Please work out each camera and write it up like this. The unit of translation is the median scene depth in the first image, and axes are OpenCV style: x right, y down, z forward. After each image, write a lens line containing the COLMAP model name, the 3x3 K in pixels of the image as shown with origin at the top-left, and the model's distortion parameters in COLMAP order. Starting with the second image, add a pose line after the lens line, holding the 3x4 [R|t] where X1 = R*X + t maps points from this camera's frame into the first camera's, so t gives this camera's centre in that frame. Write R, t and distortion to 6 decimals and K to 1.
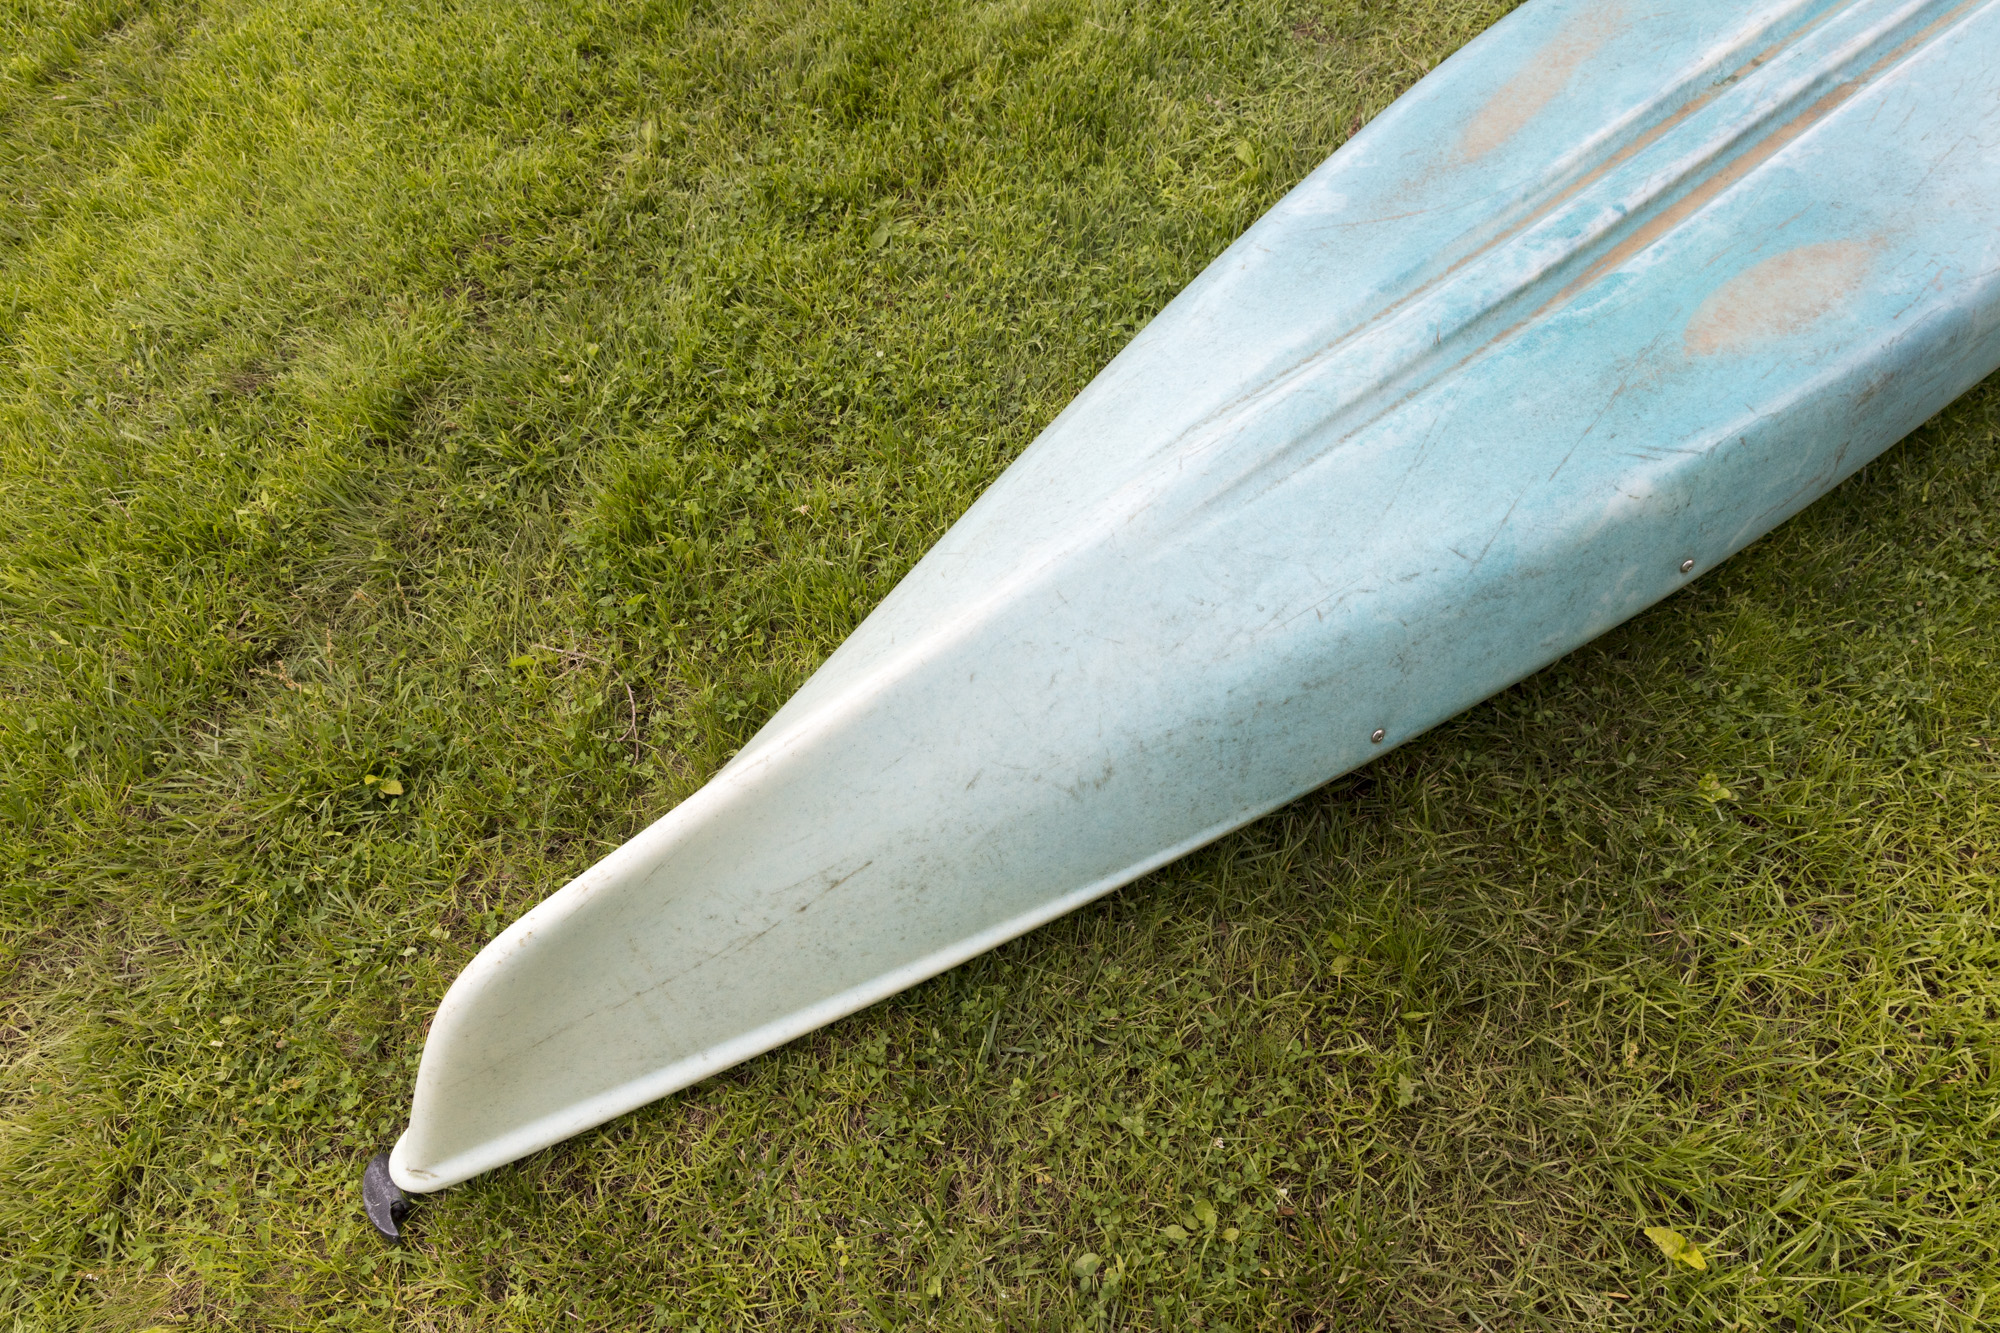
lens RADIAL K [[1300.2, 0, 988.2], [0, 1300.2, 661.1], [0, 0, 1]] dist [-0.001040, 0.001010]
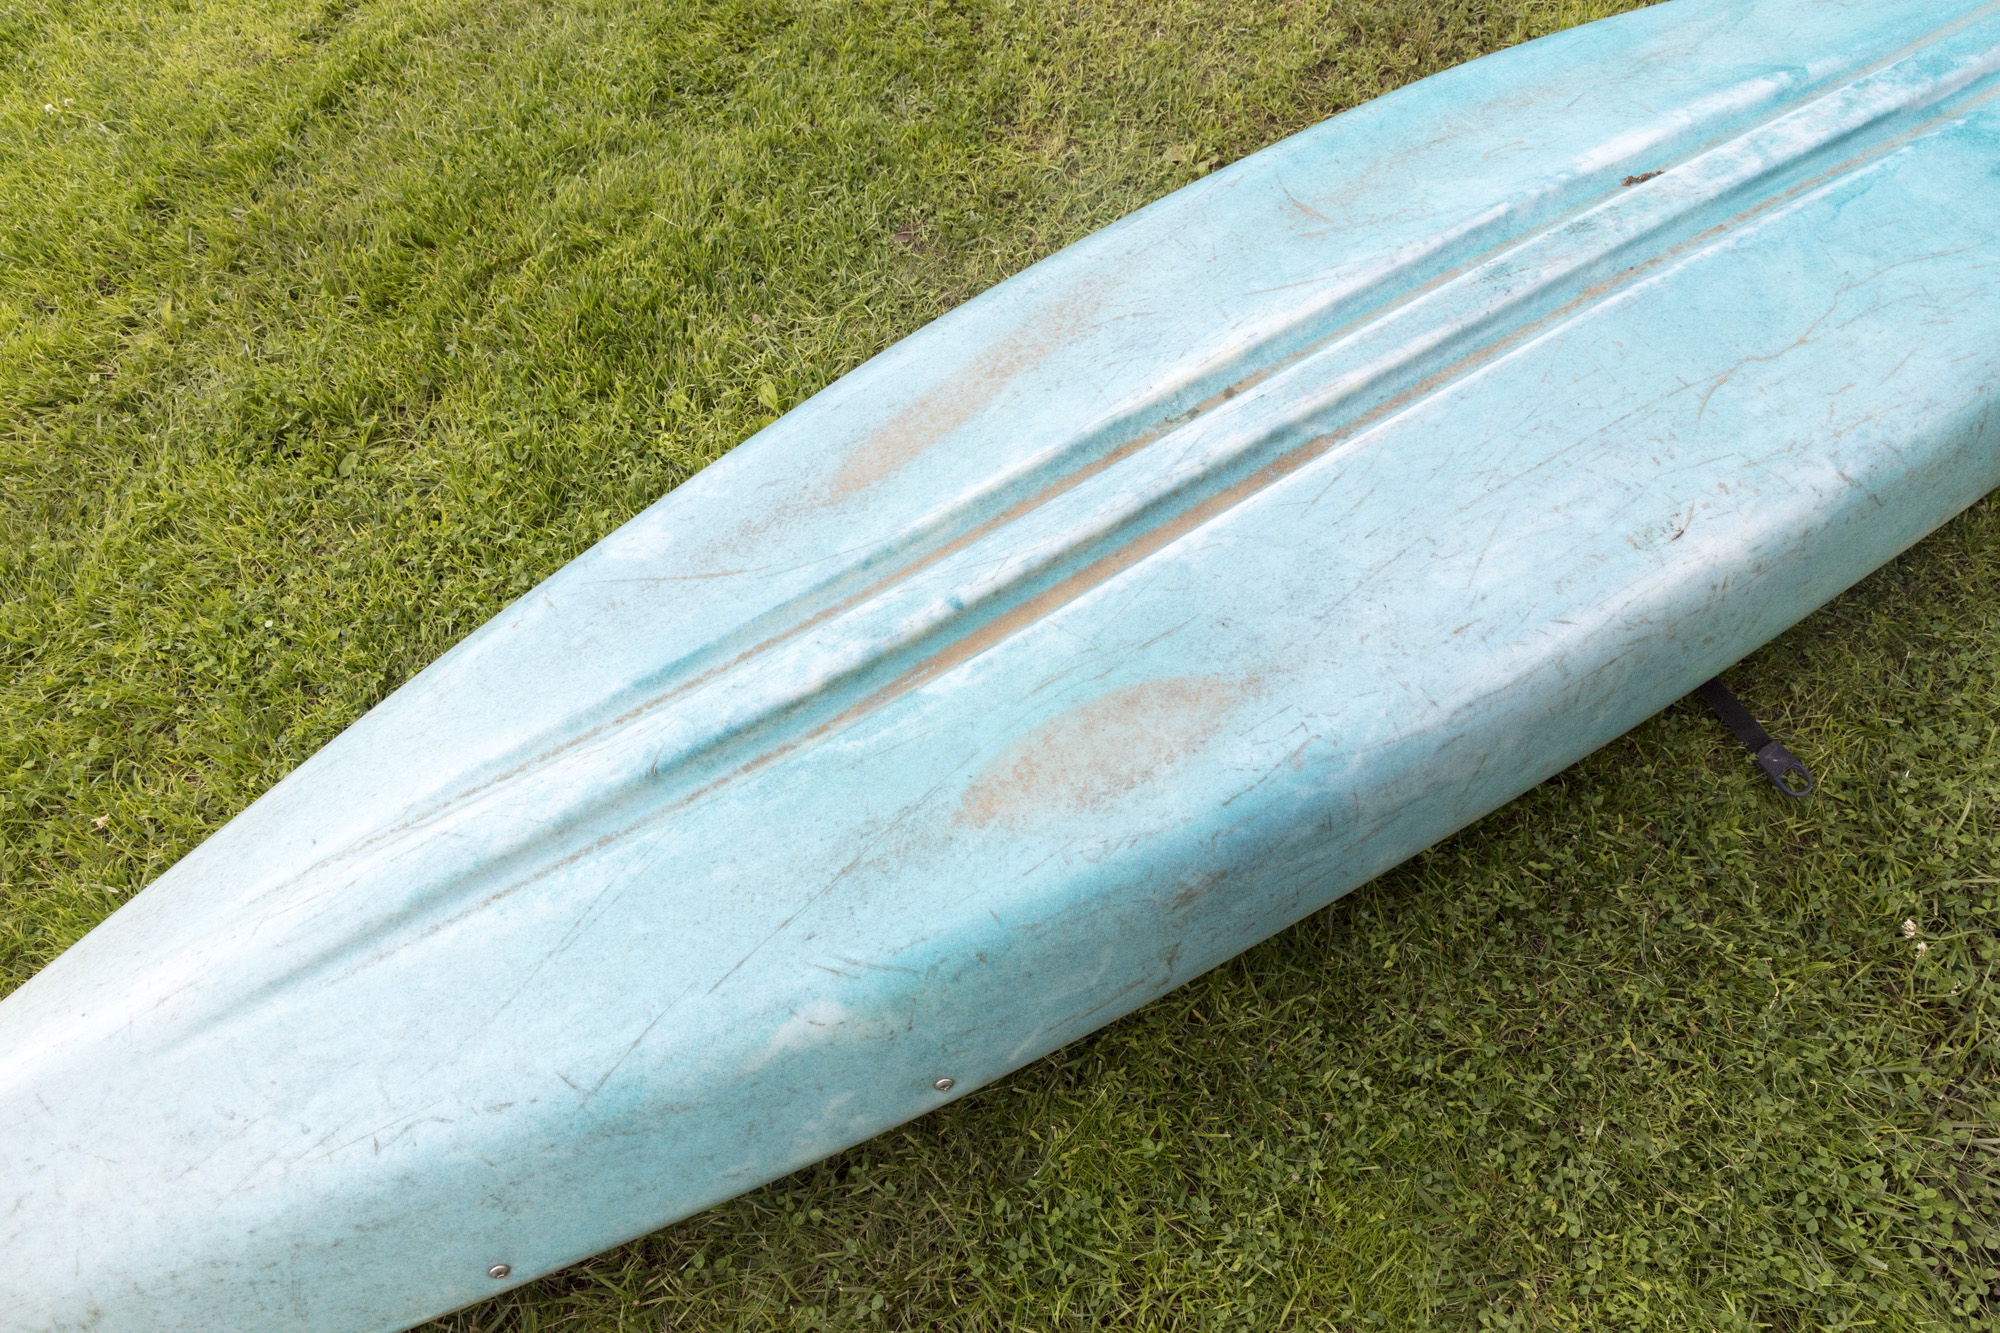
lens RADIAL K [[1300.2, 0, 1004.3], [0, 1300.2, 661.7], [0, 0, 1]] dist [-0.001040, 0.001010]
pose [[0.991837, 0.088896, -0.091420, 0.650883], [-0.086927, 0.995893, 0.025303, -0.367001], [0.093294, -0.017149, 0.995491, 0.232730]]
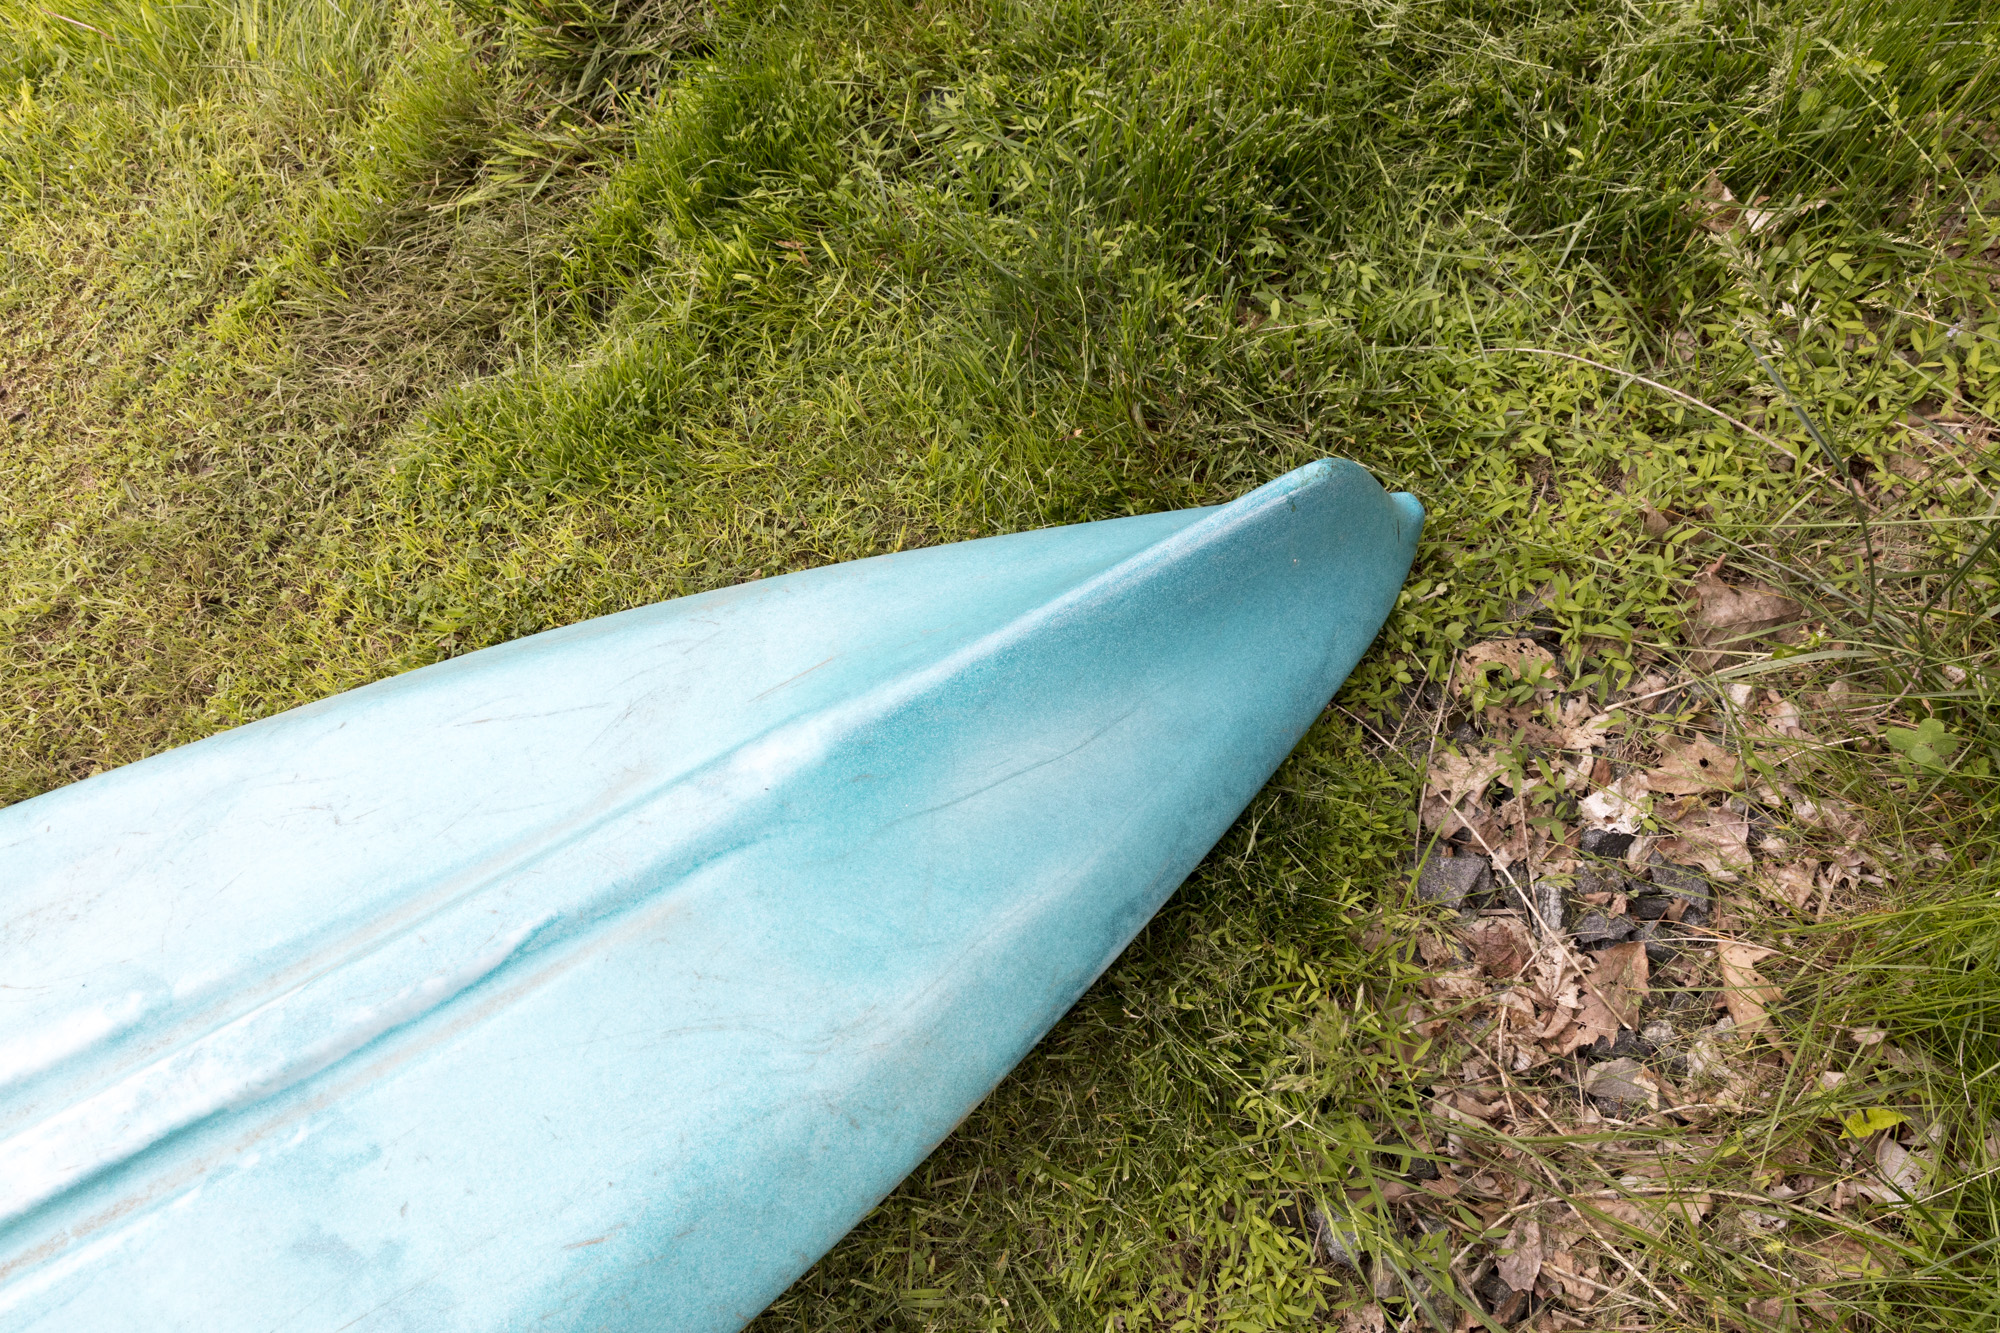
lens RADIAL K [[1300.2, 0, 1001.7], [0, 1300.2, 671.7], [0, 0, 1]] dist [-0.001040, 0.001010]
pose [[0.992496, 0.109211, -0.055004, 1.658963], [-0.098921, 0.981511, 0.163864, -1.233221], [0.071883, -0.157193, 0.984948, 0.704759]]
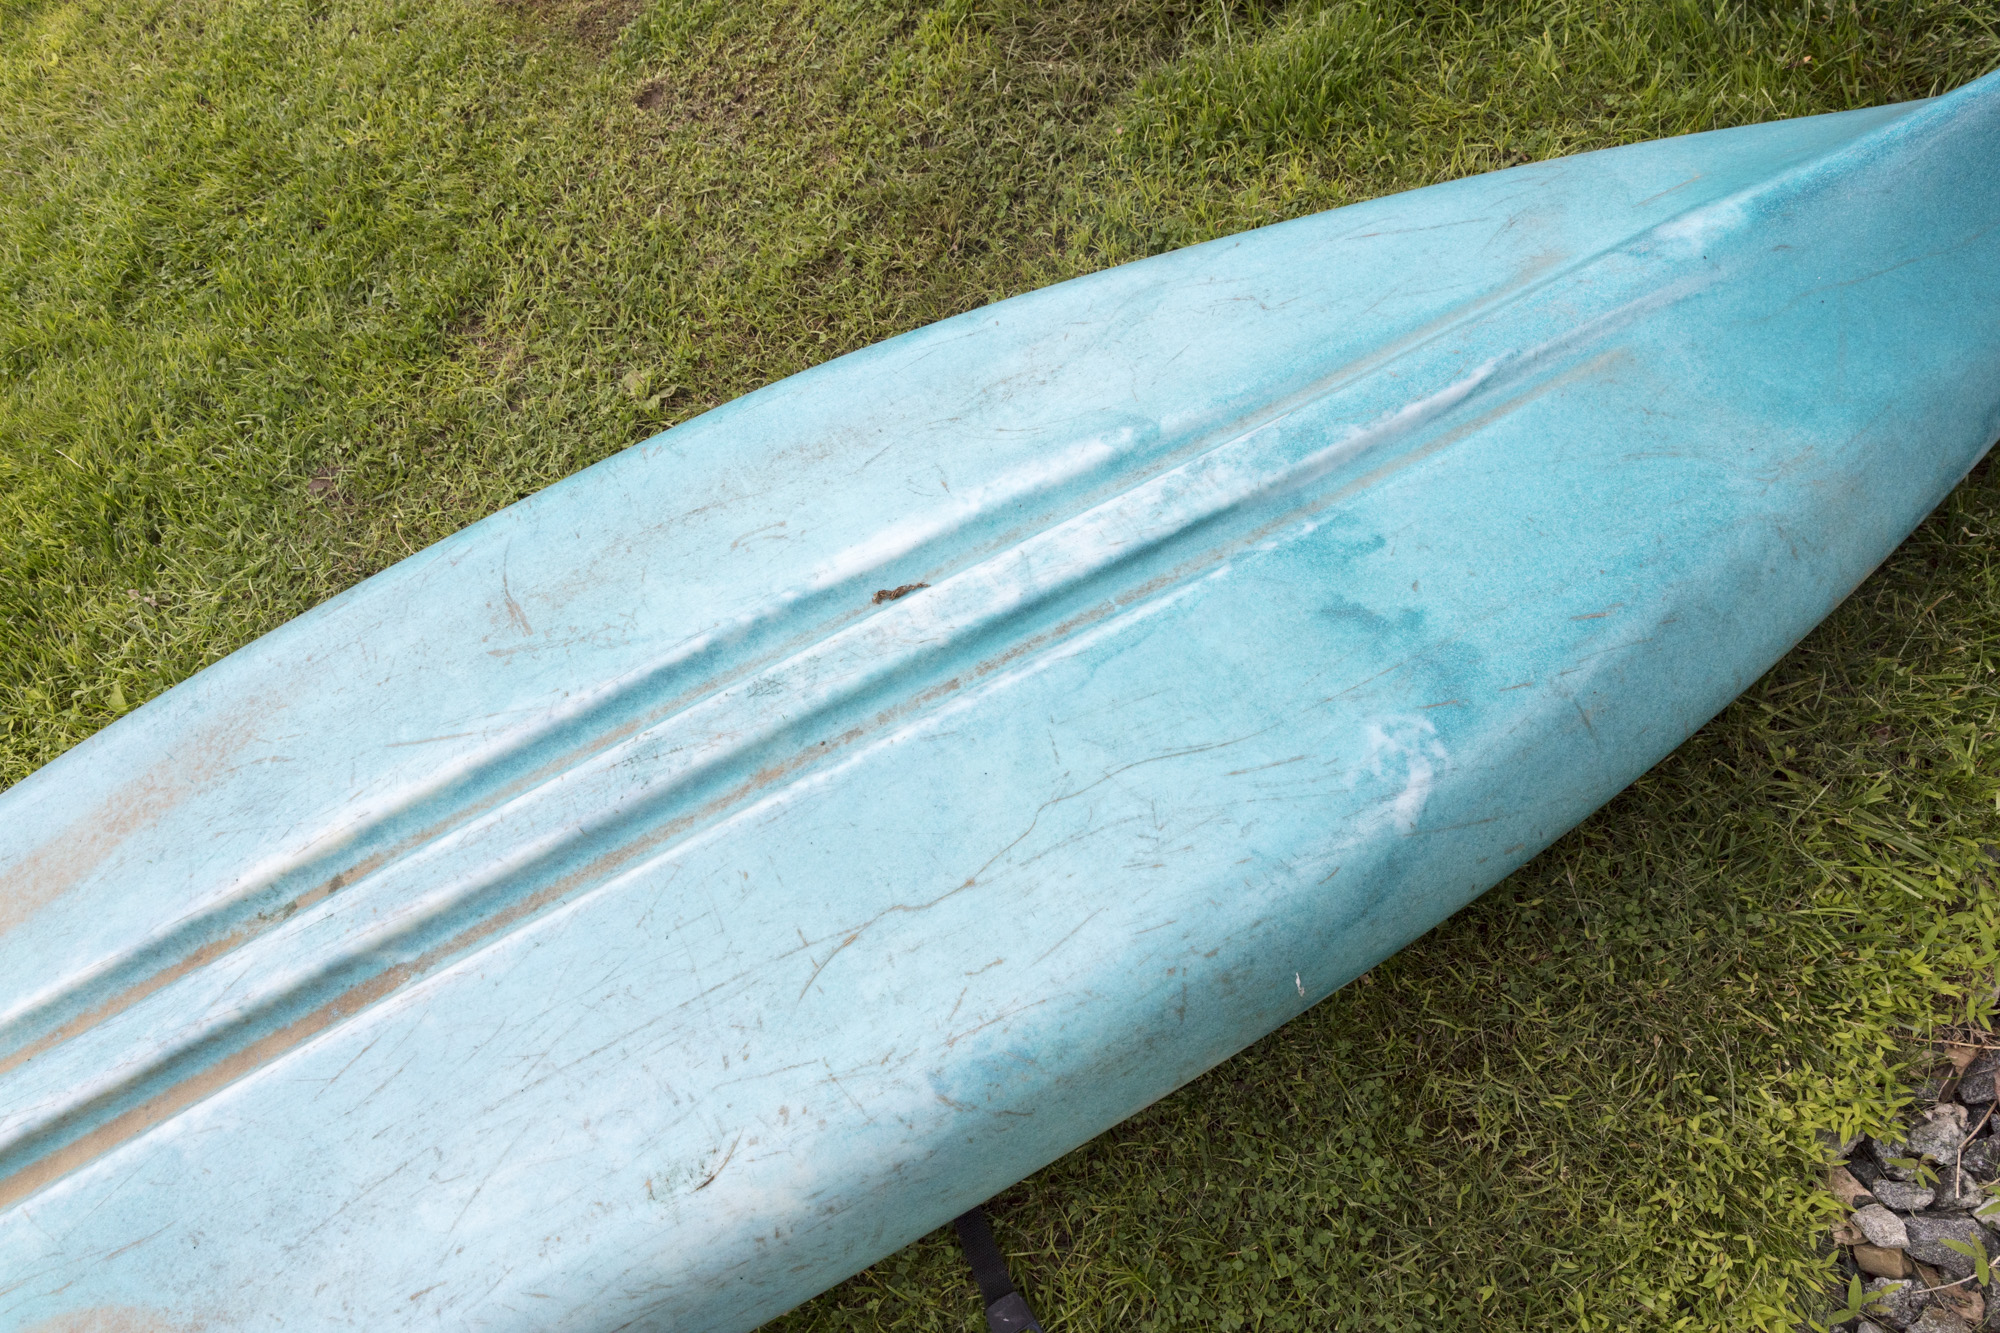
lens RADIAL K [[1300.2, 0, 1002.9], [0, 1300.2, 671.0], [0, 0, 1]] dist [-0.001040, 0.001010]
pose [[0.976310, 0.127362, -0.174921, 1.235983], [-0.101097, 0.983251, 0.151649, -0.846734], [0.191305, -0.130372, 0.972834, 0.517699]]
